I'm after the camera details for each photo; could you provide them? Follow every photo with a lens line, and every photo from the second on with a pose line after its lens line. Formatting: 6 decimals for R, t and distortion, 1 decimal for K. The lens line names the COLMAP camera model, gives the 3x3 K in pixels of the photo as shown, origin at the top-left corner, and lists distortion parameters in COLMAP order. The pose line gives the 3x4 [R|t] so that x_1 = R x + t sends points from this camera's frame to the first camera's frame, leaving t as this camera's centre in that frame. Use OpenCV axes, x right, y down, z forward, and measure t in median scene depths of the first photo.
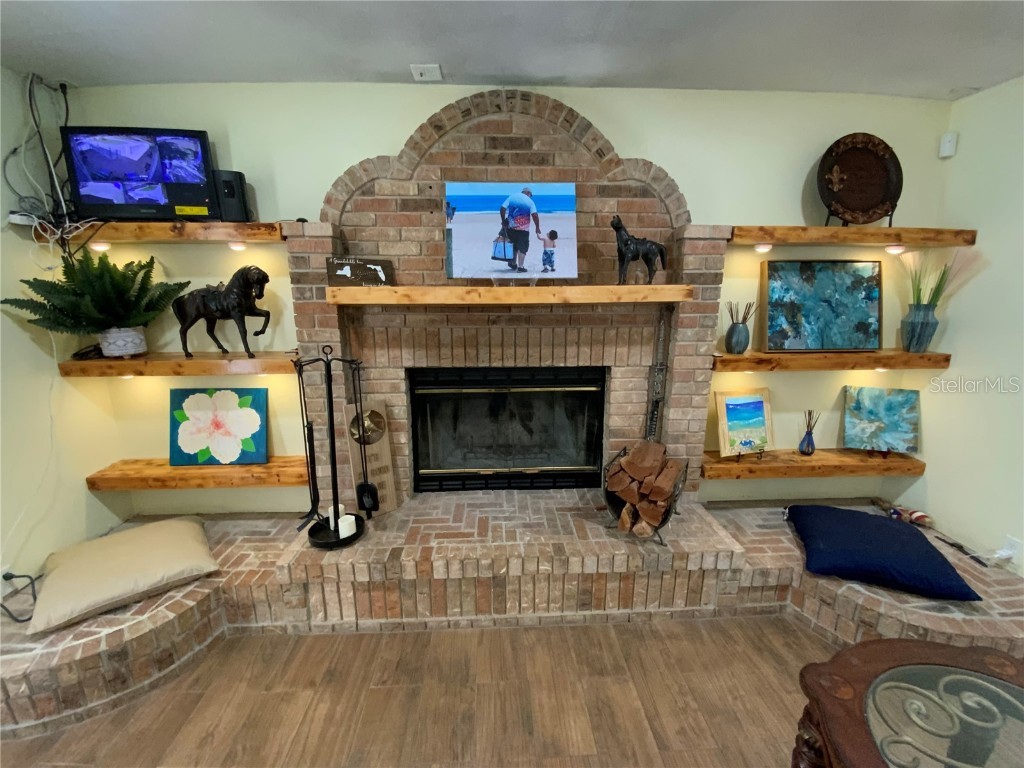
lens RADIAL K [[413.9, 0, 512.0], [0, 413.9, 384.0], [0, 0, 1]] dist [-0.002599, -0.000332]
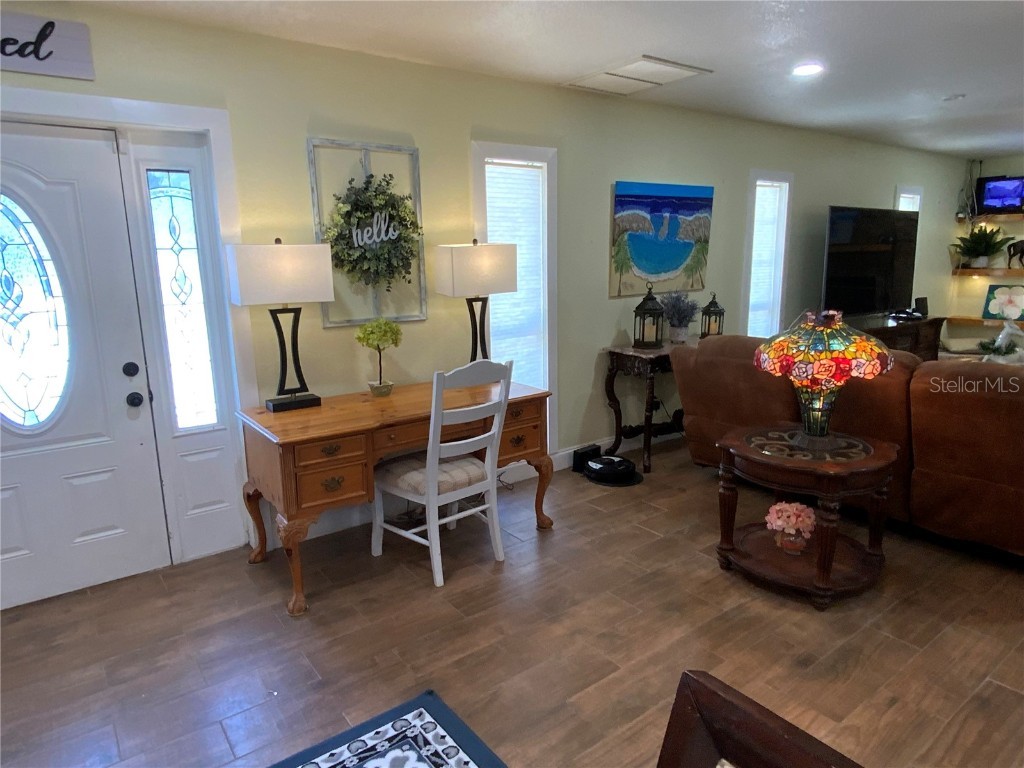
lens RADIAL K [[653.4, 0, 512.0], [0, 653.4, 384.0], [0, 0, 1]] dist [0.002334, -0.000709]
pose [[0.554723, 0.161814, -0.816149, 0.790643], [-0.173580, 0.981830, 0.076683, 0.785598], [0.813728, 0.099129, 0.572731, -3.381103]]
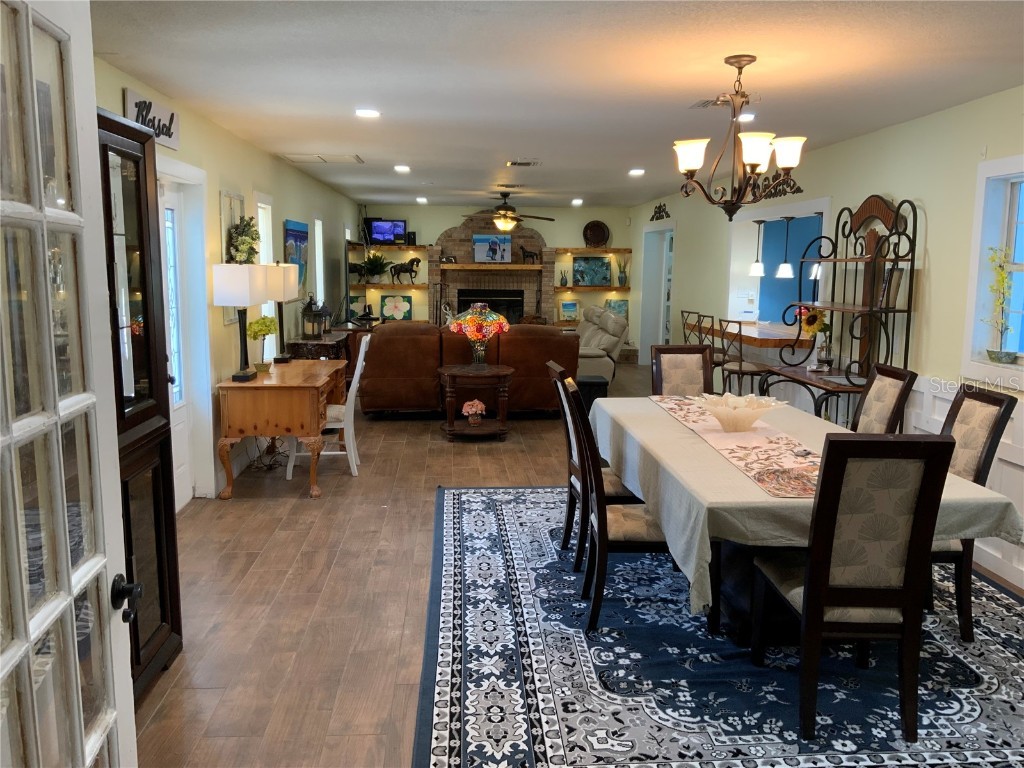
lens RADIAL K [[849.8, 0, 512.0], [0, 849.8, 384.0], [0, 0, 1]] dist [0.057881, -0.006291]
pose [[0.999904, 0.010924, 0.008524, 0.113719], [-0.010180, 0.996499, -0.082982, 1.297505], [-0.009401, 0.082888, 0.996515, -5.778343]]
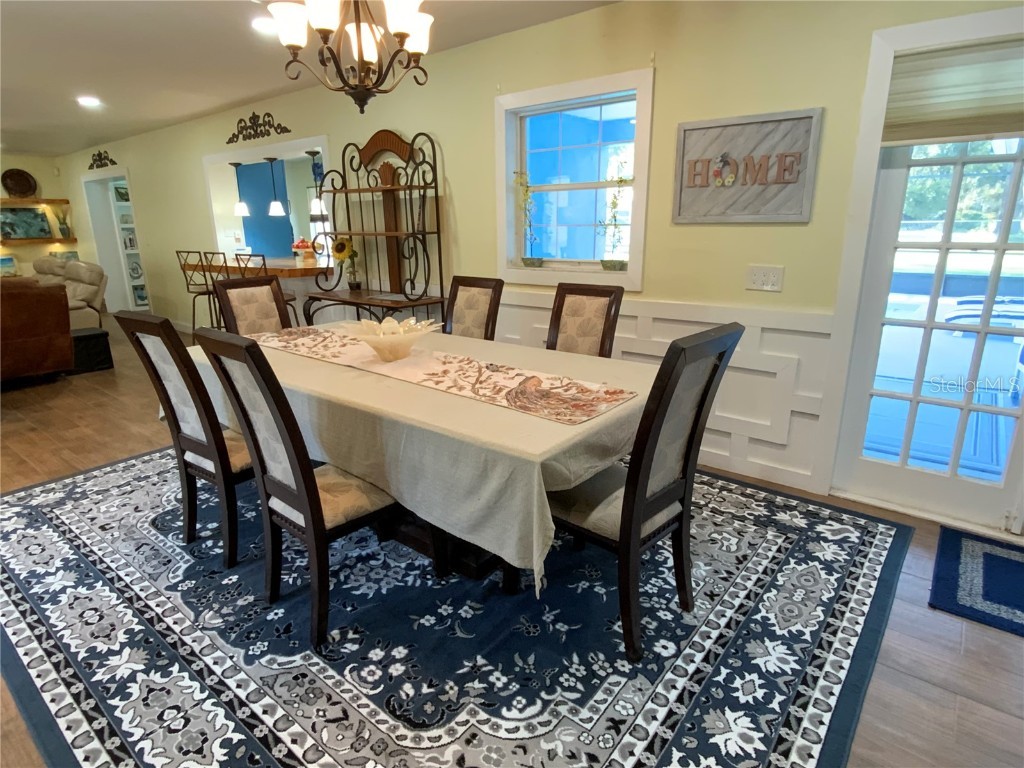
lens RADIAL K [[570.9, 0, 500.9], [0, 570.9, 387.1], [0, 0, 1]] dist [0.000545, 0.000174]
pose [[0.675812, -0.209592, 0.706646, -0.096283], [0.176407, 0.976849, 0.121025, 1.175388], [-0.715653, 0.042868, 0.697140, -4.699037]]
